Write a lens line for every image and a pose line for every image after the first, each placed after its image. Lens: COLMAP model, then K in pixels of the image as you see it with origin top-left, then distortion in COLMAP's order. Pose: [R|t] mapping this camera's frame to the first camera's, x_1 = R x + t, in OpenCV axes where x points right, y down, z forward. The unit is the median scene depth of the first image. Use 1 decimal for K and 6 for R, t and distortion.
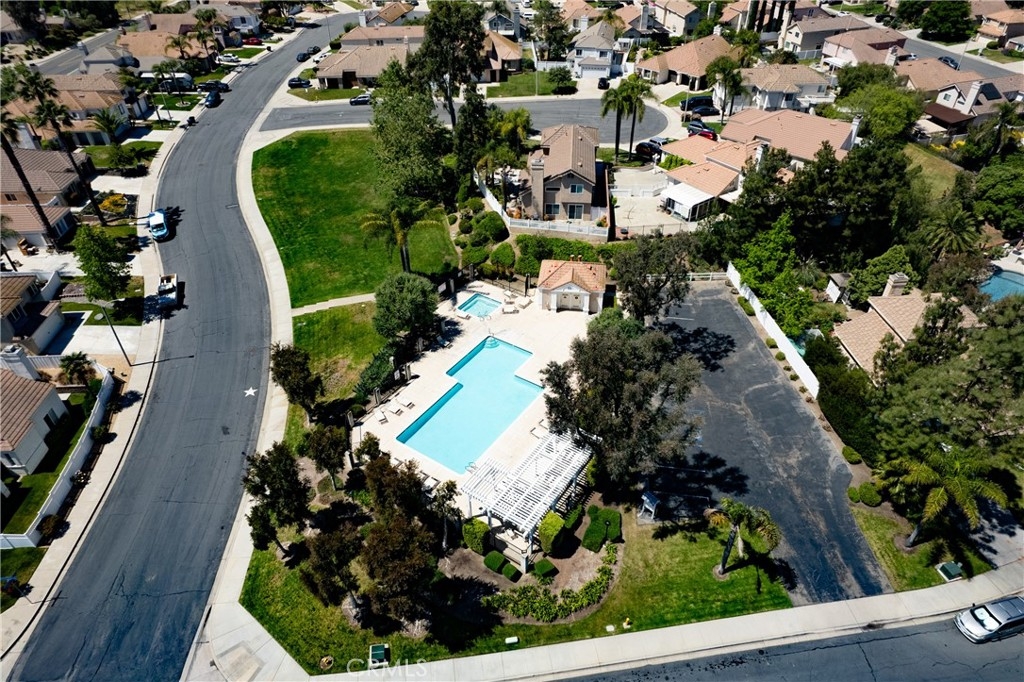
lens RADIAL K [[655.7, 0, 509.2], [0, 655.7, 346.3], [0, 0, 1]] dist [-0.068155, 0.062605]
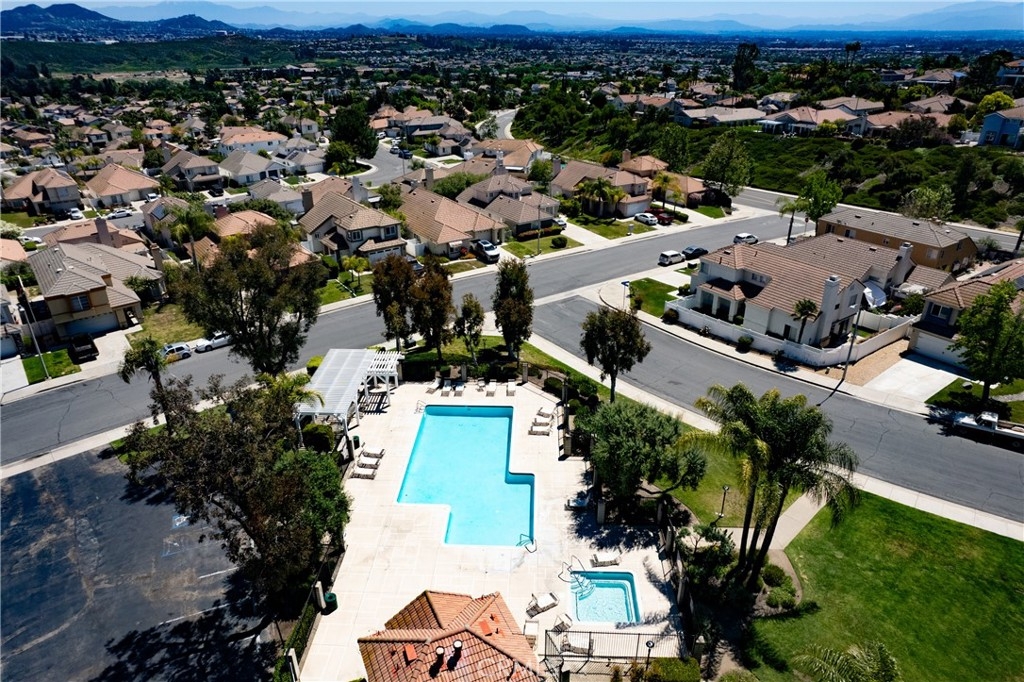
lens RADIAL K [[655.7, 0, 507.6], [0, 655.7, 342.8], [0, 0, 1]] dist [-0.068155, 0.062605]
pose [[-0.850606, 0.248667, -0.463287, 0.204483], [-0.308403, 0.477676, 0.822626, -0.548791], [0.425861, 0.842609, -0.329624, 0.969897]]
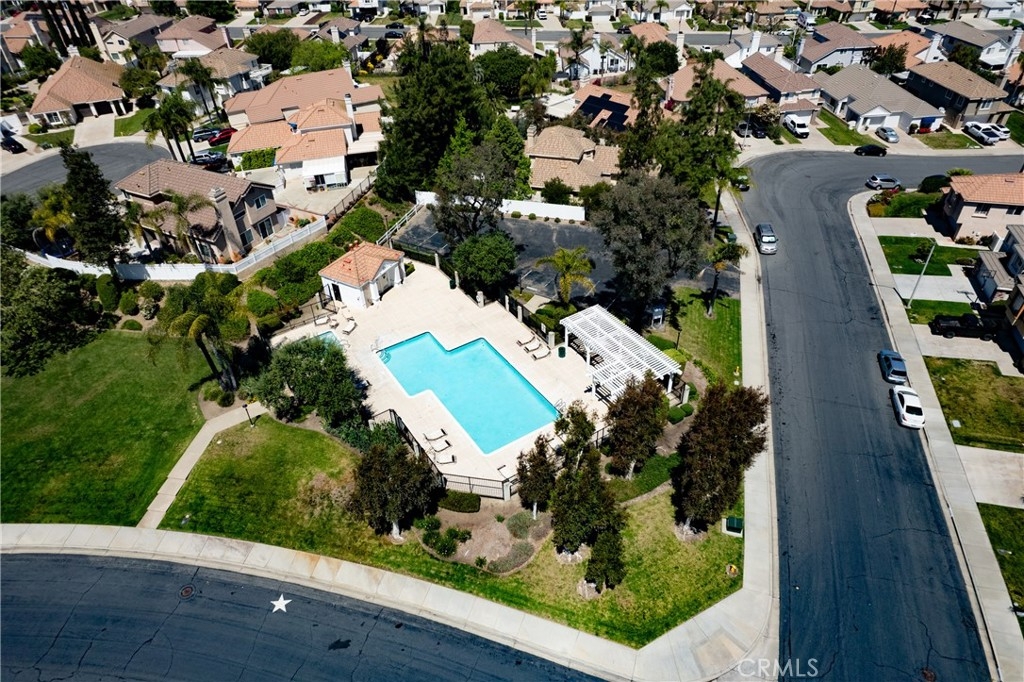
lens RADIAL K [[655.7, 0, 510.5], [0, 655.7, 346.1], [0, 0, 1]] dist [-0.068155, 0.062605]
pose [[0.384214, -0.572648, 0.724192, -0.558073], [0.594069, 0.753786, 0.280871, -0.152326], [-0.706726, 0.322306, 0.629808, 0.296864]]
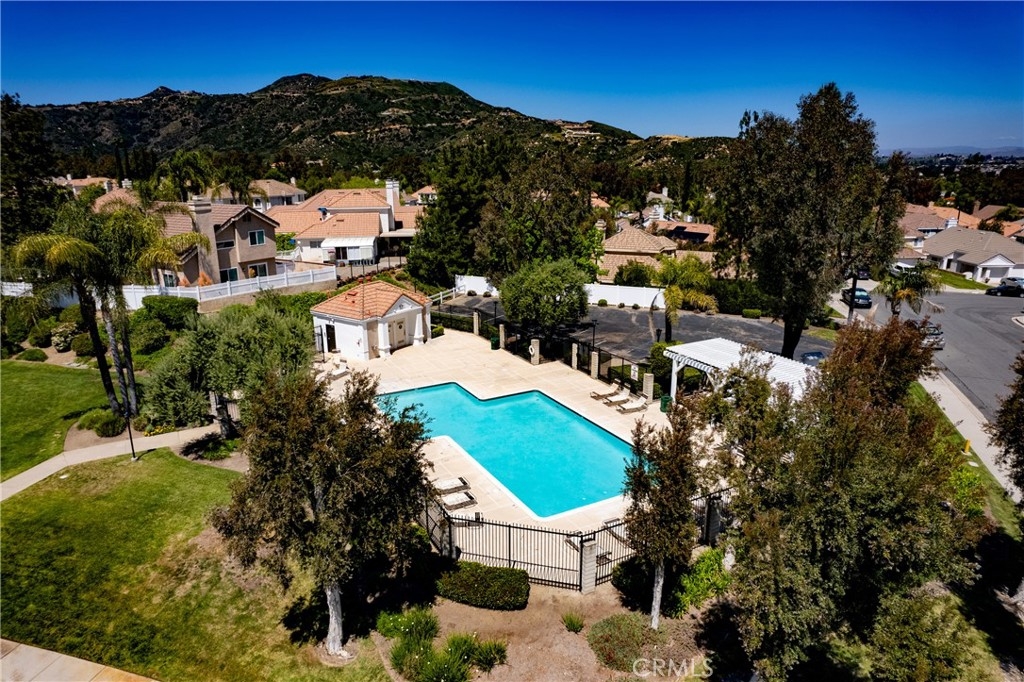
lens RADIAL K [[655.7, 0, 509.8], [0, 655.7, 345.5], [0, 0, 1]] dist [-0.068155, 0.062605]
pose [[0.454287, -0.233998, 0.859575, -0.422478], [0.551886, 0.831354, -0.065357, 0.047784], [-0.699318, 0.504078, 0.506814, 0.572900]]
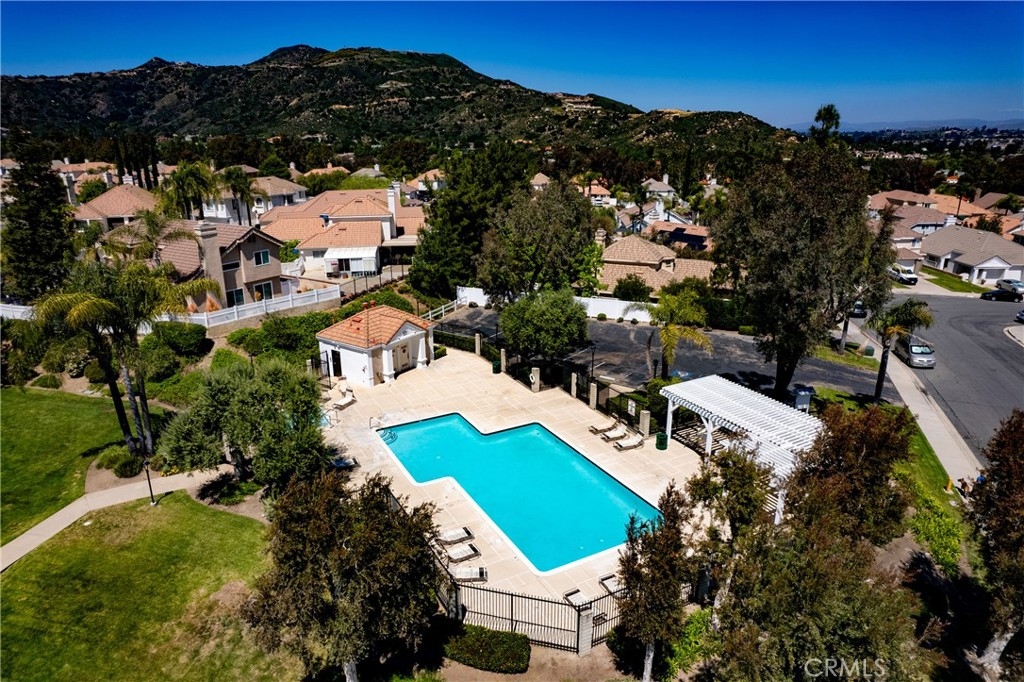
lens RADIAL K [[655.7, 0, 509.9], [0, 655.7, 346.2], [0, 0, 1]] dist [-0.068155, 0.062605]
pose [[0.453968, -0.267945, 0.849776, -0.424721], [0.550860, 0.834010, -0.031308, 0.005458], [-0.700333, 0.482320, 0.526214, 0.540167]]
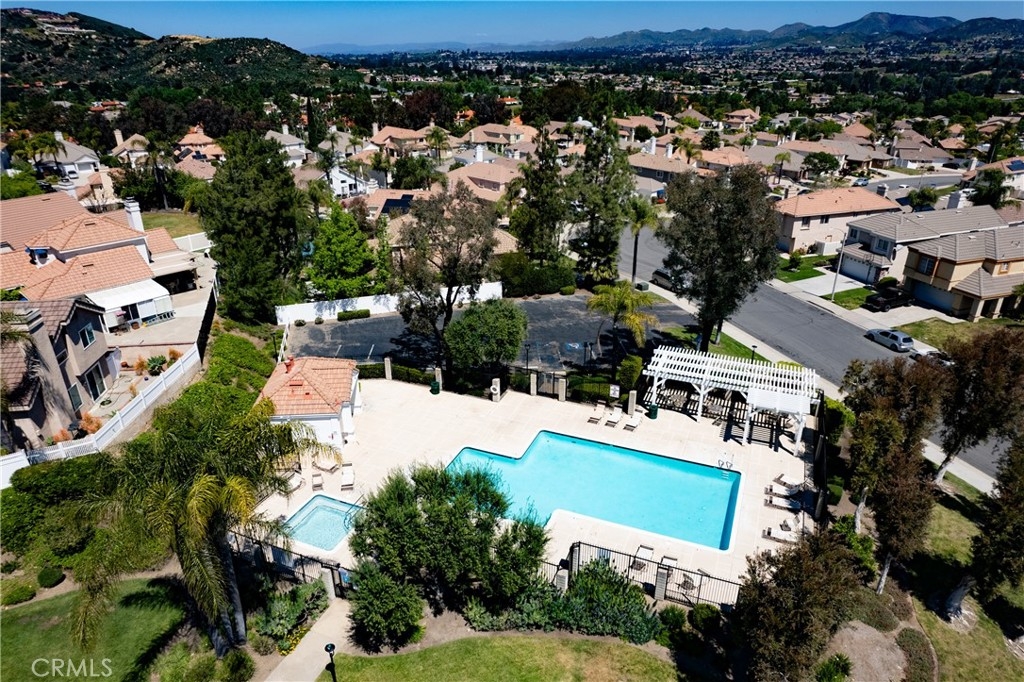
lens RADIAL K [[655.7, 0, 511.1], [0, 655.7, 344.1], [0, 0, 1]] dist [-0.068155, 0.062605]
pose [[-0.201829, -0.387740, 0.899401, -0.456140], [0.613462, 0.665805, 0.424698, -0.269270], [-0.763498, 0.637464, 0.103485, 0.761099]]
